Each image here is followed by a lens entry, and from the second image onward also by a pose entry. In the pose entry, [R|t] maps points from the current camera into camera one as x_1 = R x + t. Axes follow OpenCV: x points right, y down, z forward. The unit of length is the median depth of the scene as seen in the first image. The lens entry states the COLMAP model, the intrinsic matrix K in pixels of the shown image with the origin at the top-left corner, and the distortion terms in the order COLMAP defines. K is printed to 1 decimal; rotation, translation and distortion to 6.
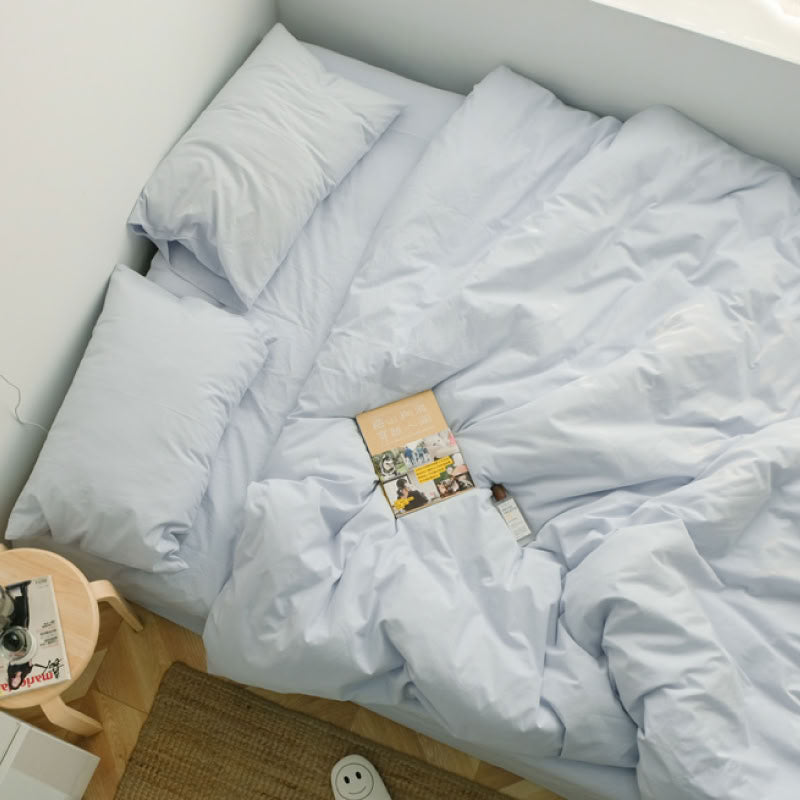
lens RADIAL K [[974.4, 0, 364.9], [0, 974.4, 400.4], [0, 0, 1]] dist [-0.021779, -0.043772]
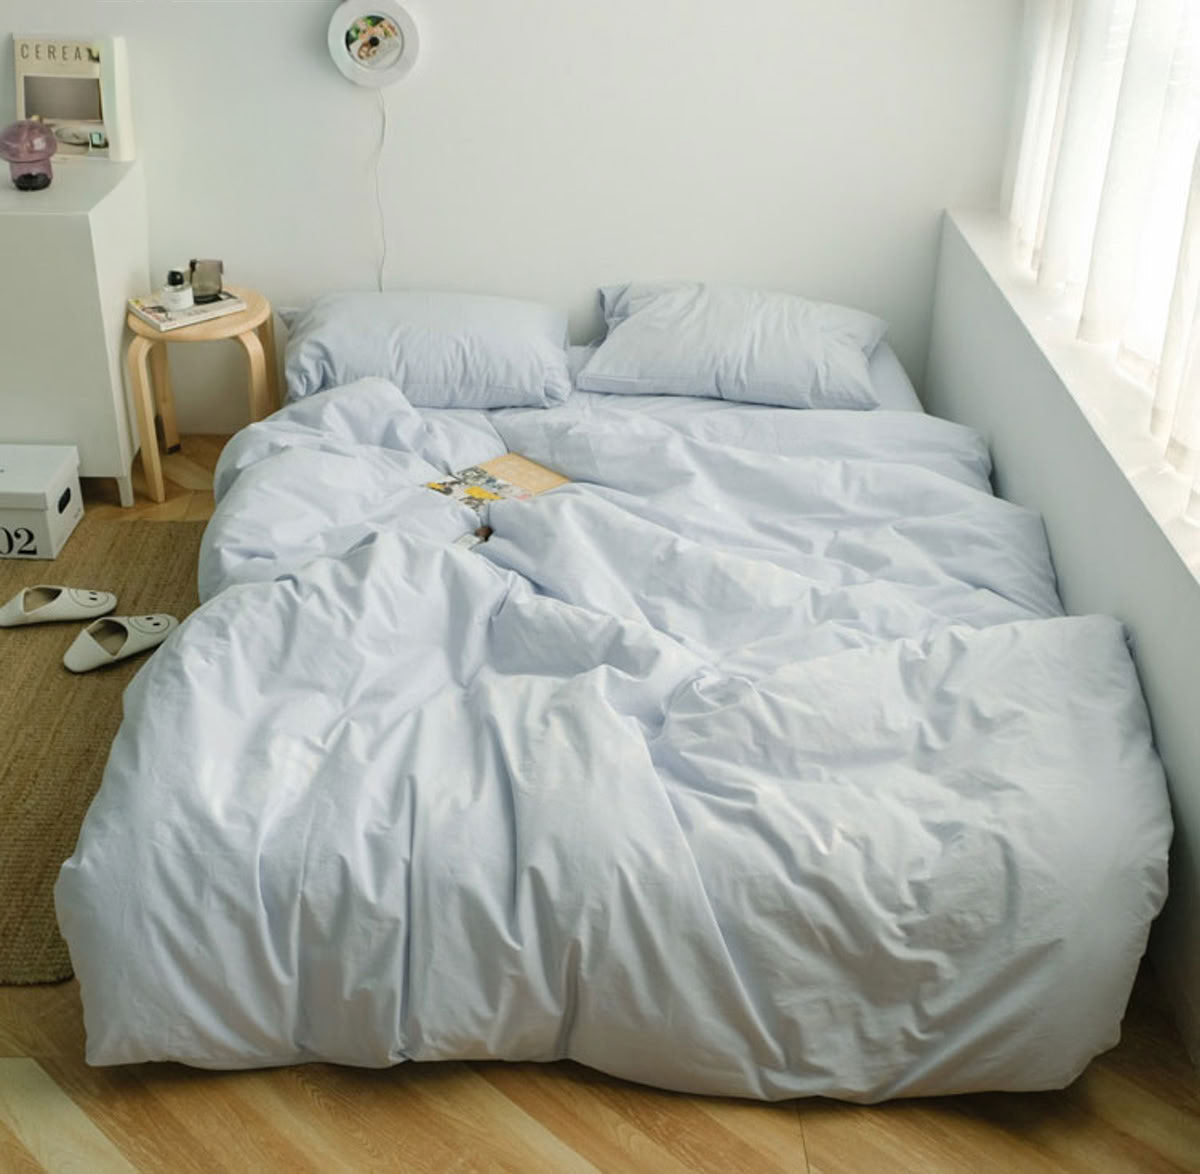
lens RADIAL K [[1367.6, 0, 600.0], [0, 1367.6, 587.0], [0, 0, 1]] dist [-0.018196, -0.027363]
pose [[0.445288, 0.568566, -0.691702, 1.065159], [-0.847009, 0.517971, -0.119506, 0.177706], [0.290334, 0.639092, 0.712227, 0.182010]]
